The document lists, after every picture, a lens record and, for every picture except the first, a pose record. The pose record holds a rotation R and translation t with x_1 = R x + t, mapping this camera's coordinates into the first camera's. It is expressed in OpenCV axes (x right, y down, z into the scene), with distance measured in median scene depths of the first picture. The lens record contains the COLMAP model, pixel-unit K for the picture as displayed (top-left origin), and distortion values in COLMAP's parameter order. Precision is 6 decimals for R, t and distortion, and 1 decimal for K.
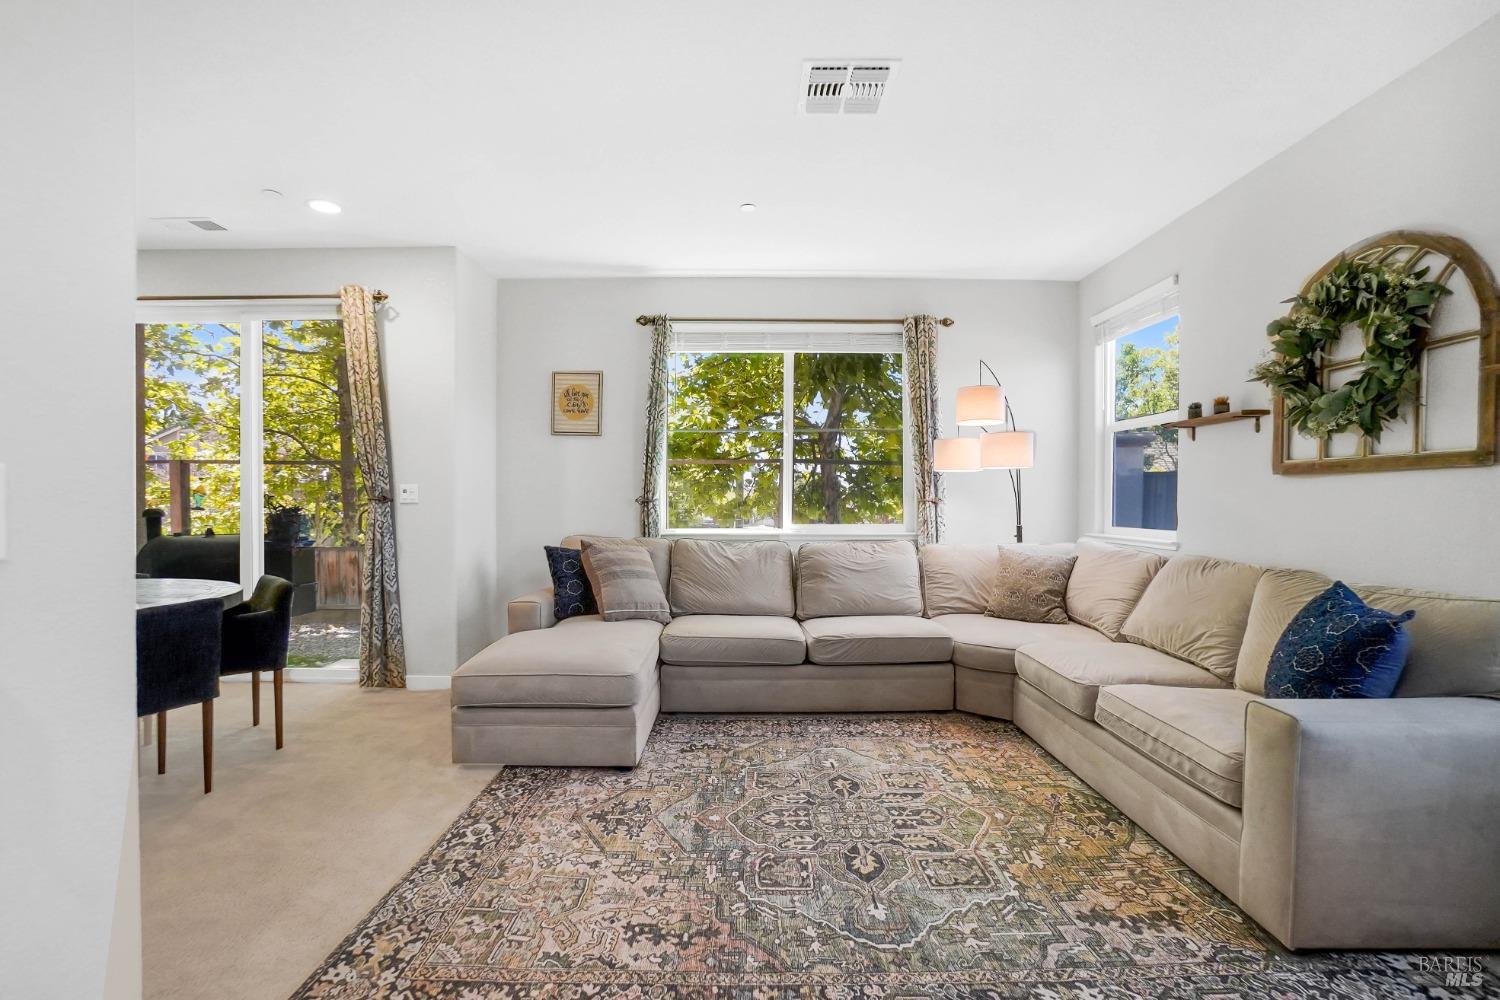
lens RADIAL K [[665.2, 0, 763.3], [0, 665.2, 495.5], [0, 0, 1]] dist [-0.051528, 0.010811]
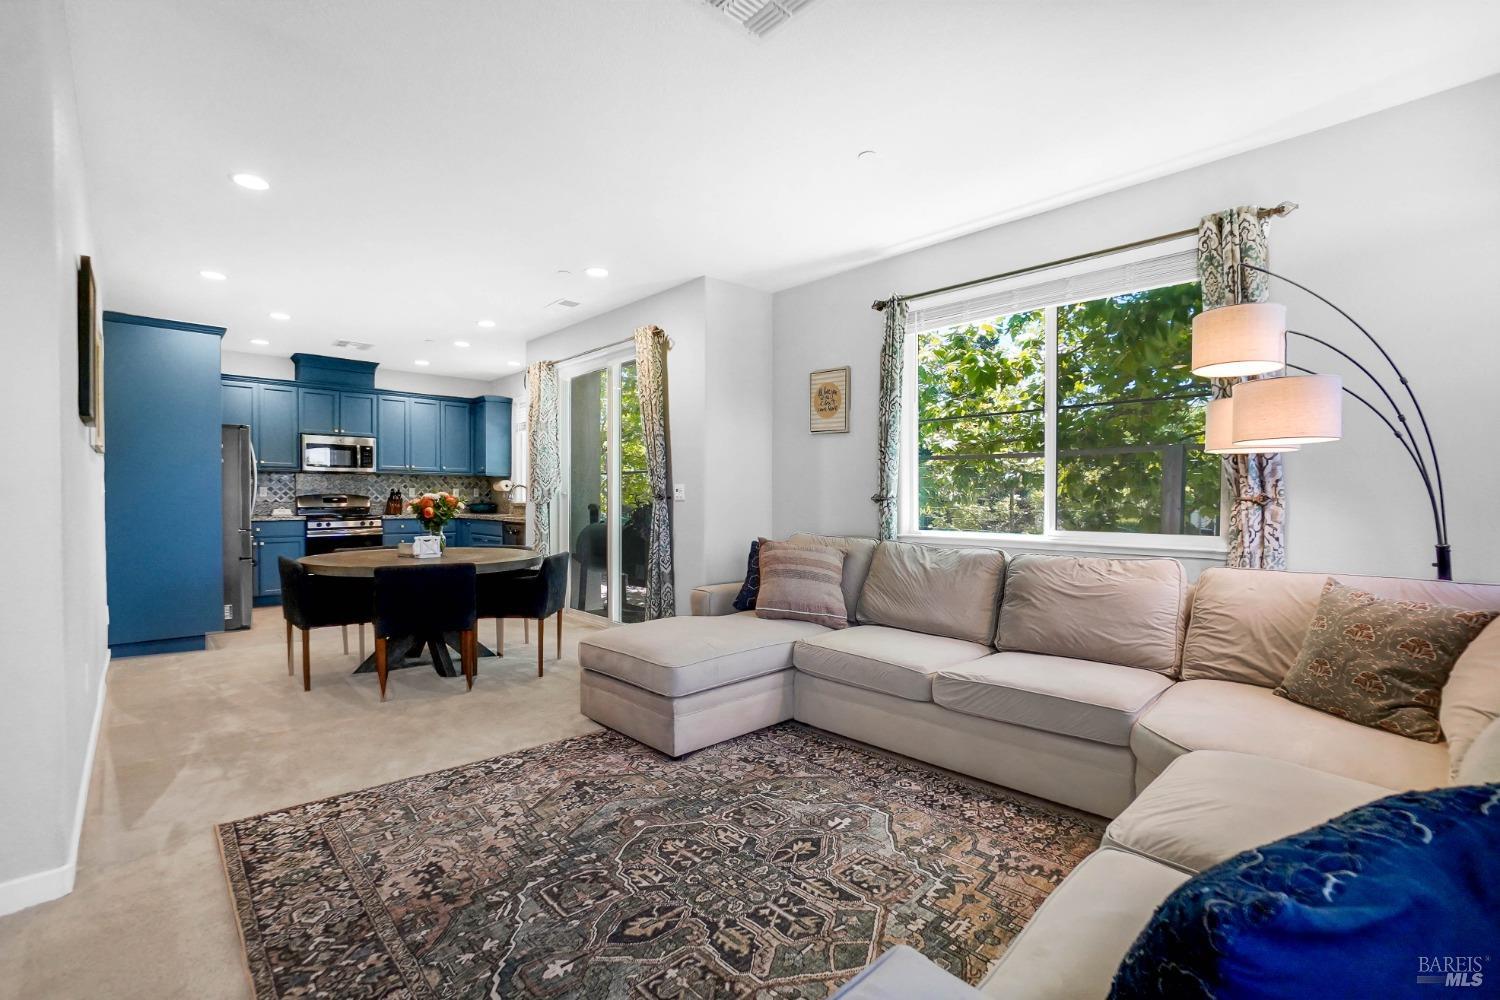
lens RADIAL K [[665.2, 0, 763.8], [0, 665.2, 502.3], [0, 0, 1]] dist [-0.051528, 0.010811]
pose [[0.689583, 0.005649, -0.724184, 0.686698], [0.001473, 0.999957, 0.009202, 0.007048], [0.724205, -0.007412, 0.689545, 0.425300]]
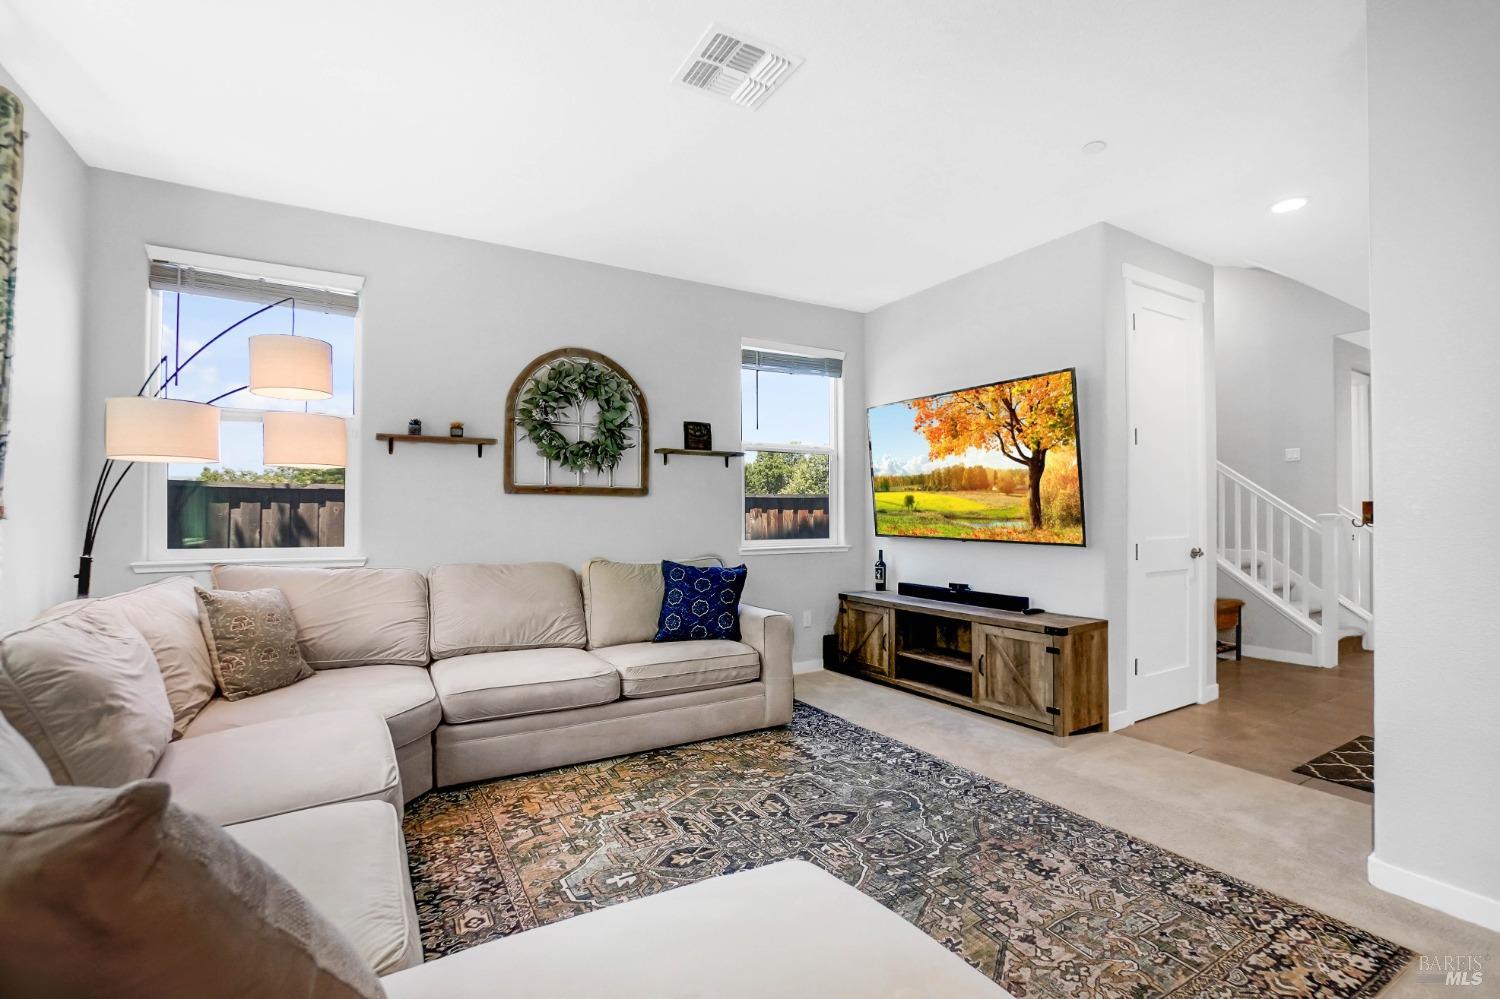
lens RADIAL K [[665.2, 0, 734.4], [0, 665.2, 502.1], [0, 0, 1]] dist [-0.051528, 0.010811]
pose [[-0.469033, 0.018419, 0.882989, -0.655090], [-0.006209, 0.999689, -0.024151, 0.014251], [-0.883159, -0.016810, -0.468773, 1.370770]]
